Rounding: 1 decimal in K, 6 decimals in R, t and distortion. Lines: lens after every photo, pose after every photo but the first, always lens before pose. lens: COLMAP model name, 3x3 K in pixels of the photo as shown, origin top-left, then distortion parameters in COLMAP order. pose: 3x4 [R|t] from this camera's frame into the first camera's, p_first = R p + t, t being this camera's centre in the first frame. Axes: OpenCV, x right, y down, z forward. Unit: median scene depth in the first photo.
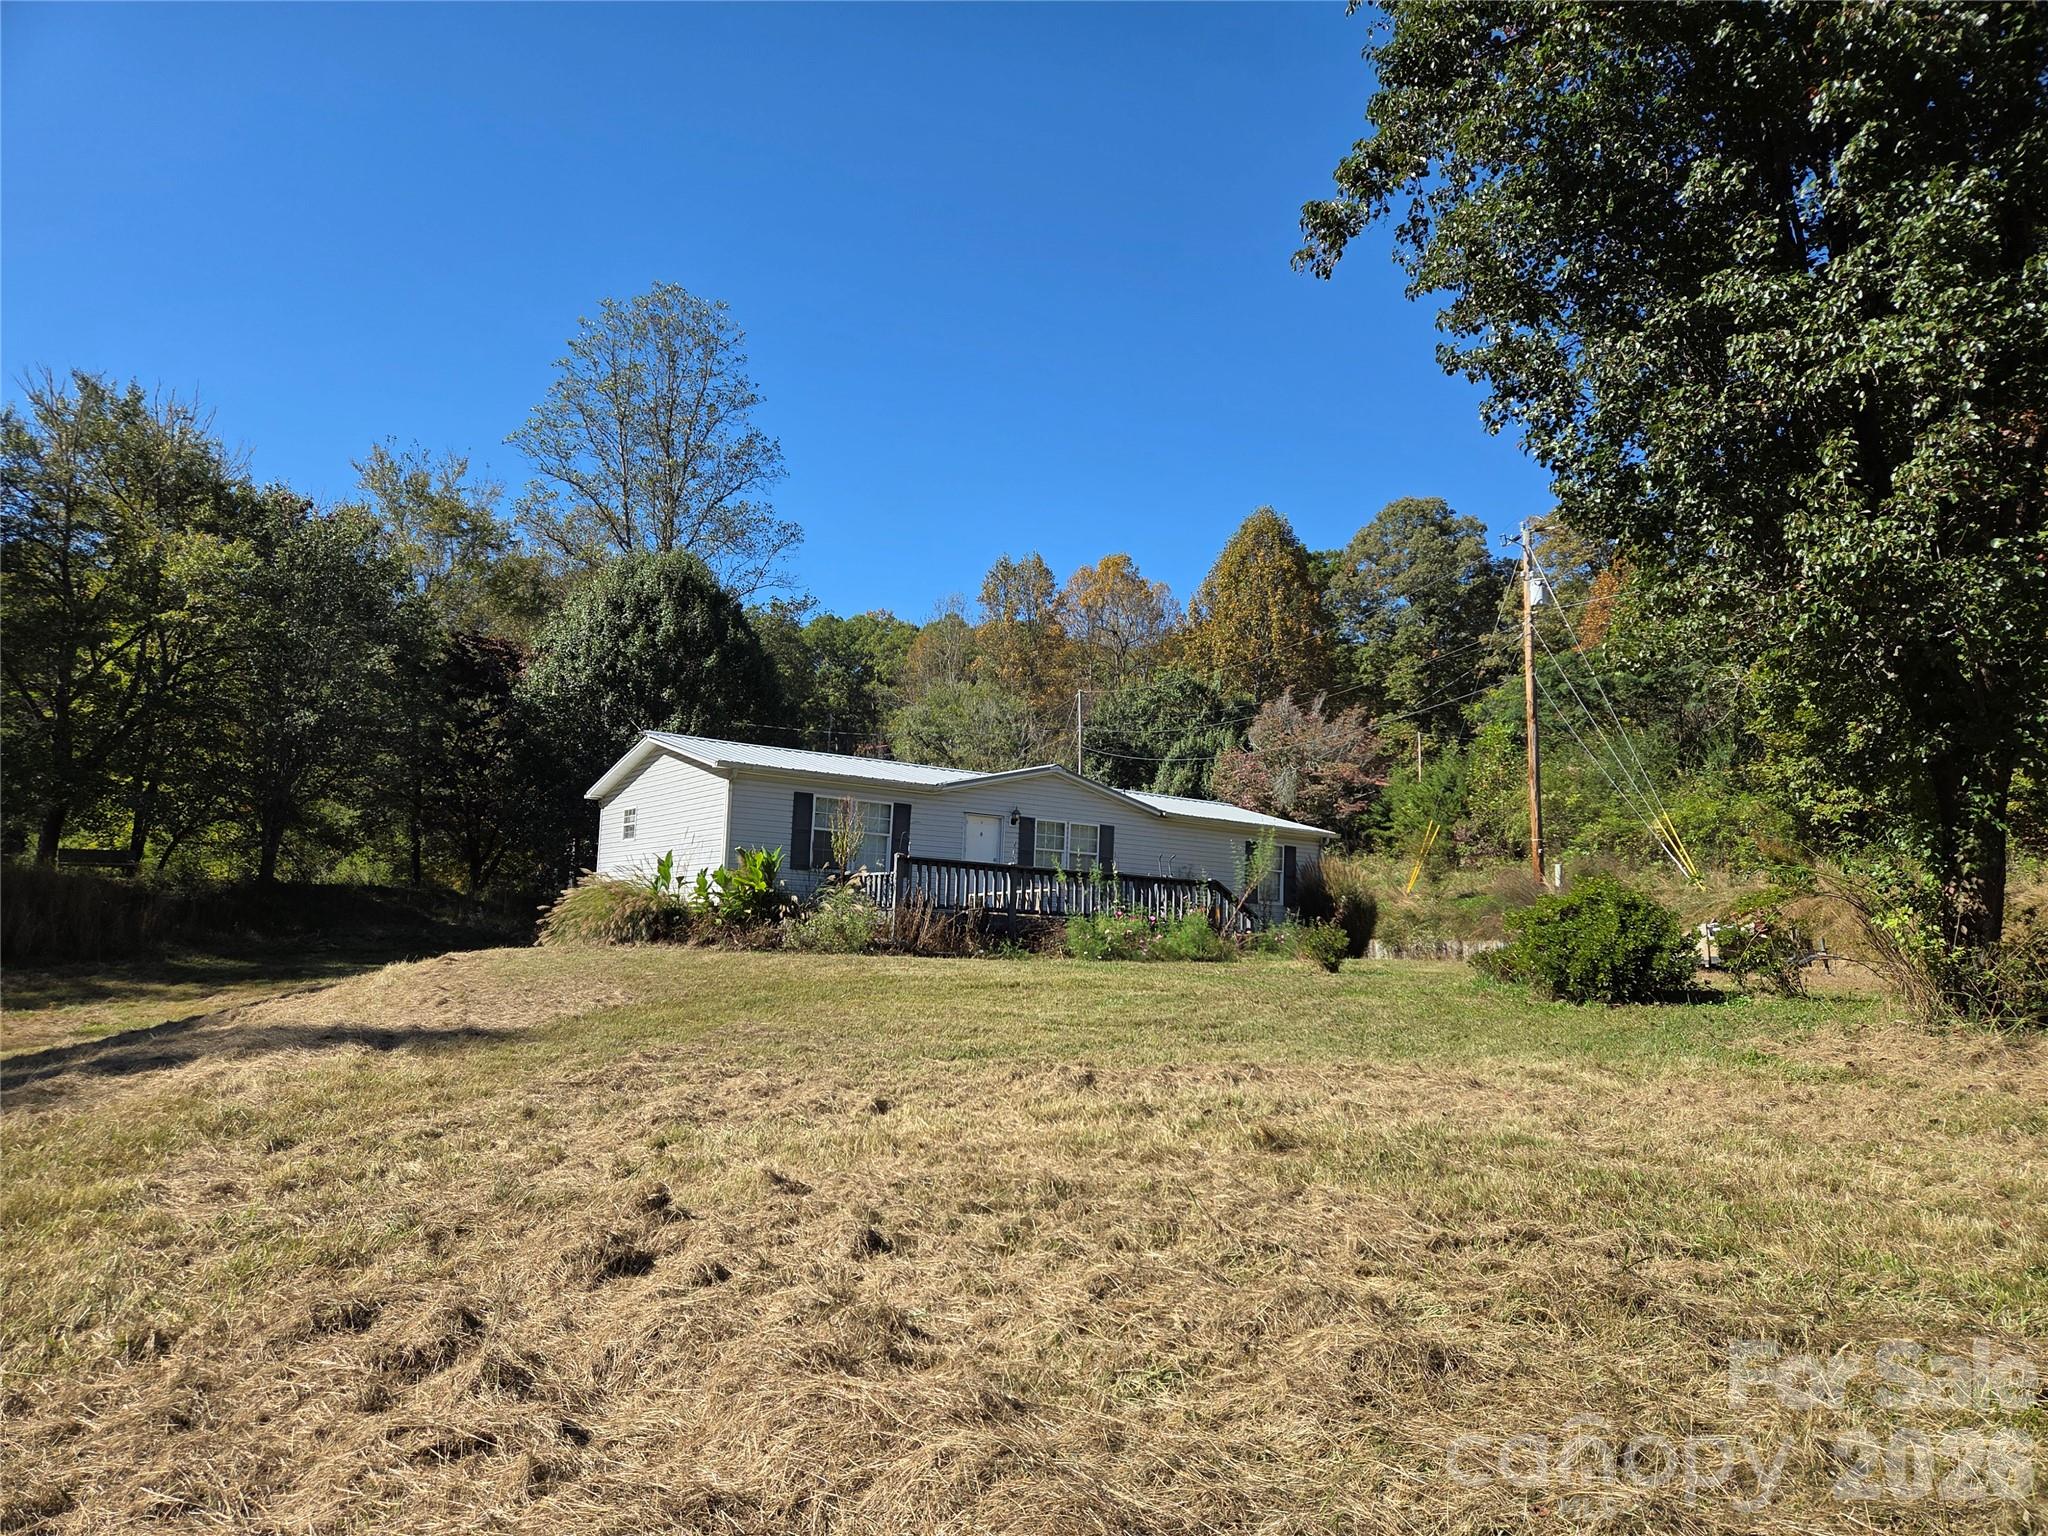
lens RADIAL K [[1384.4, 0, 1024.0], [0, 1384.4, 768.0], [0, 0, 1]] dist [0.060425, -0.000323]
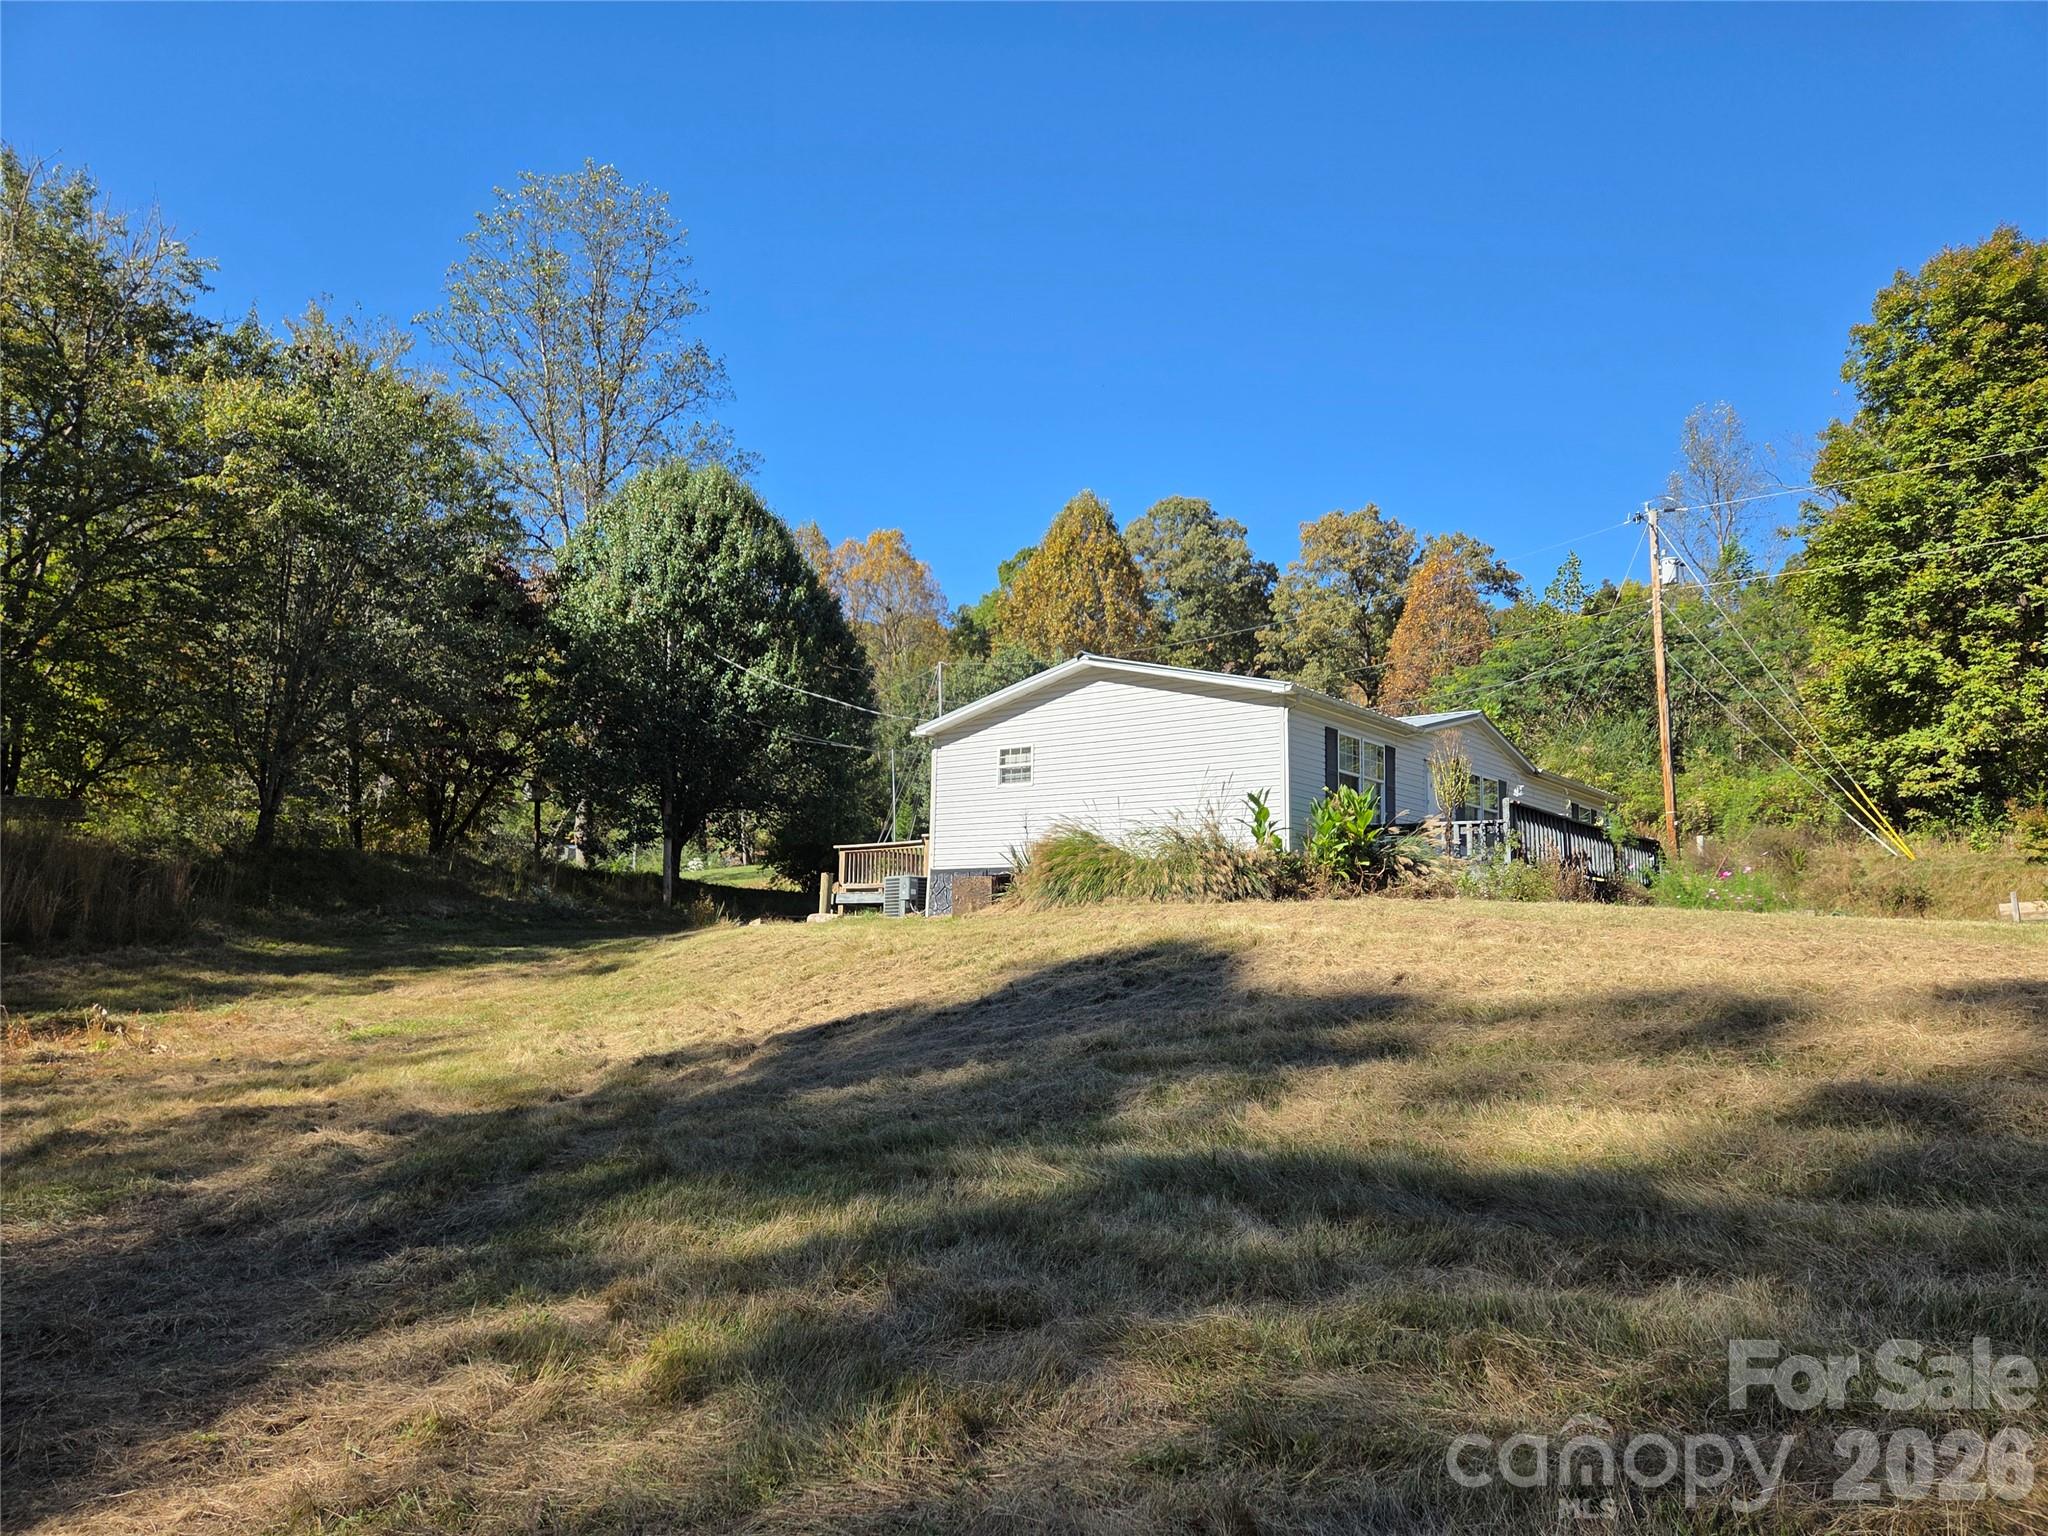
lens RADIAL K [[1369.4, 0, 1024.0], [0, 1369.4, 768.0], [0, 0, 1]] dist [0.048182, -0.001370]
pose [[0.957691, 0.024763, 0.286730, -0.240242], [-0.026377, 0.999650, 0.001767, 0.018778], [-0.286586, -0.009255, 0.958010, 0.101831]]
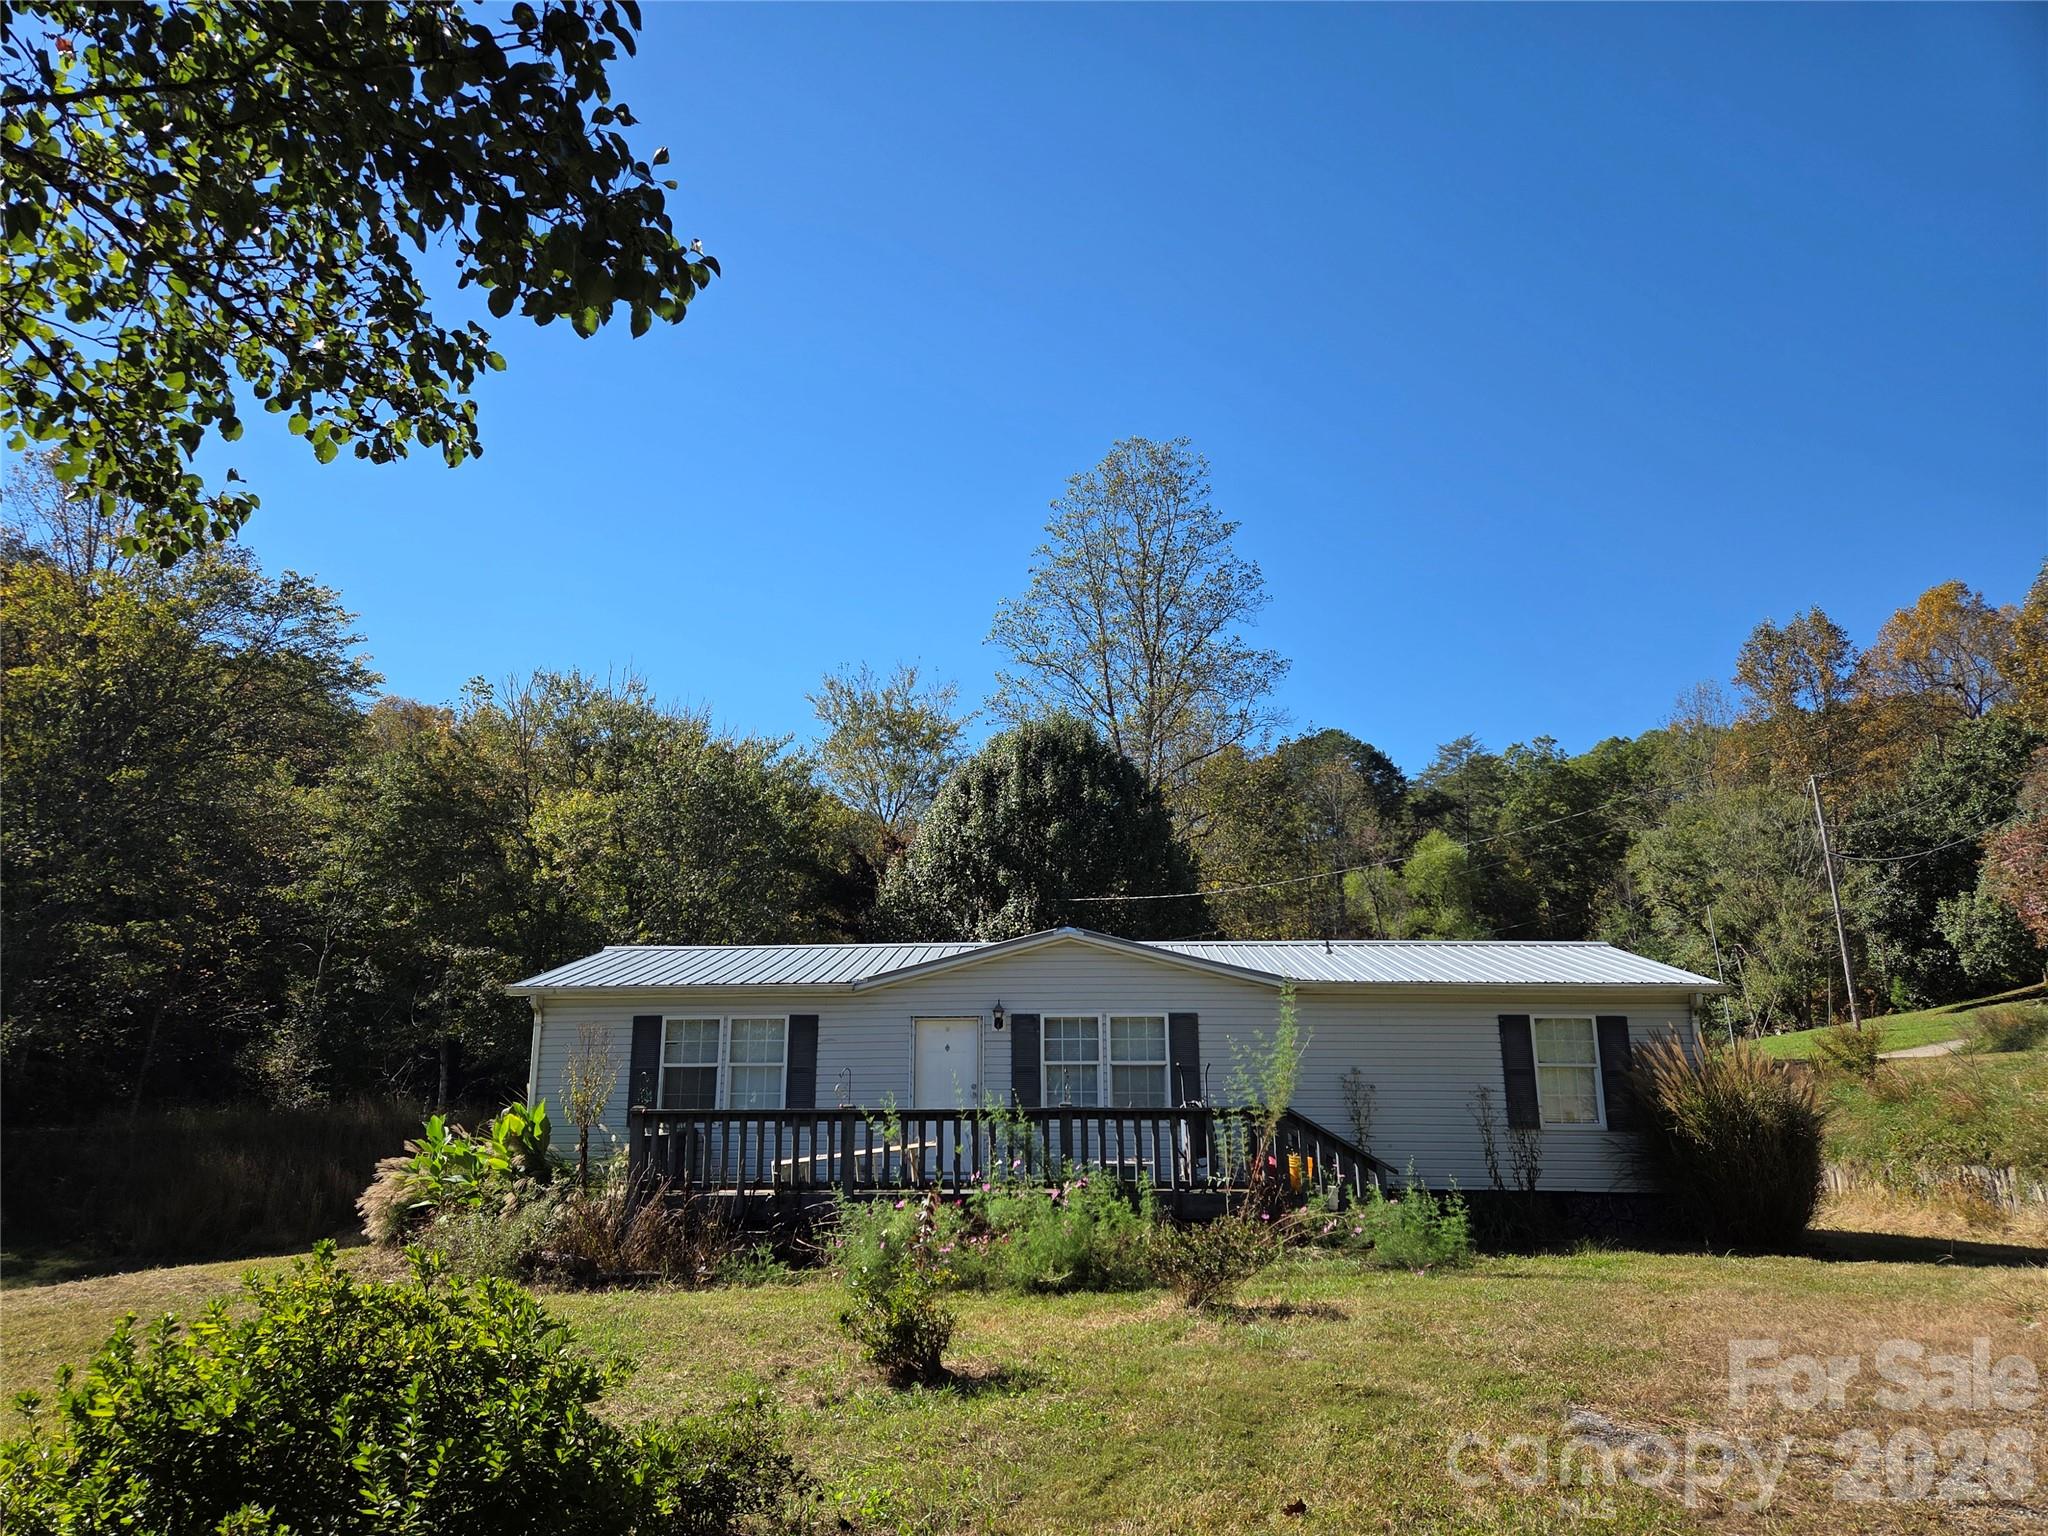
lens RADIAL K [[1369.4, 0, 1024.0], [0, 1369.4, 768.0], [0, 0, 1]] dist [0.048182, -0.001370]
pose [[0.797401, -0.175720, -0.577299, 0.189567], [0.108080, 0.982783, -0.149856, 0.007903], [0.593692, 0.057101, 0.802664, 0.217154]]
